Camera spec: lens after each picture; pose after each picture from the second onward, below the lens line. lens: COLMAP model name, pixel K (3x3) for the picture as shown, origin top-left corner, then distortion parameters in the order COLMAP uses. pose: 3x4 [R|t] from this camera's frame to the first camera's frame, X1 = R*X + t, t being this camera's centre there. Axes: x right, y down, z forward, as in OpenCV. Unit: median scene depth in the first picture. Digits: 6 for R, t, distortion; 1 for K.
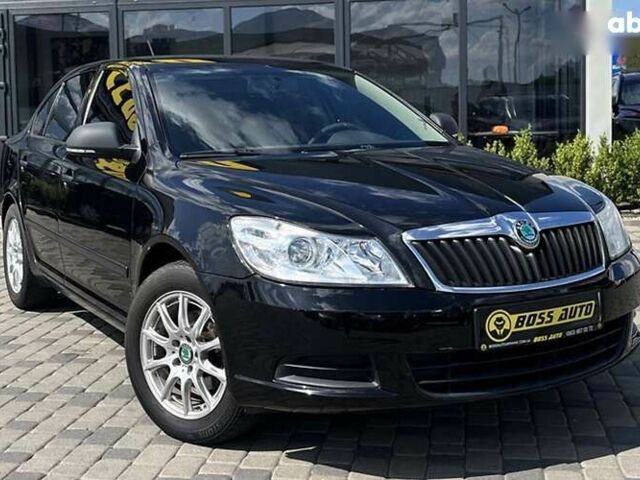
lens RADIAL K [[757.0, 0, 320.0], [0, 757.0, 240.0], [0, 0, 1]] dist [0.042655, -0.037110]
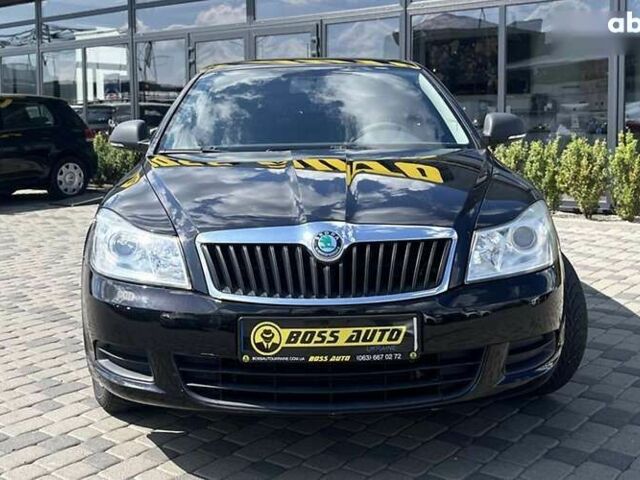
lens RADIAL K [[757.0, 0, 320.0], [0, 757.0, 240.0], [0, 0, 1]] dist [0.042655, -0.037110]
pose [[0.896096, 0.069149, -0.438441, 0.700488], [-0.068537, 0.997500, 0.017245, -0.031872], [0.438537, 0.014596, 0.898594, 0.166206]]
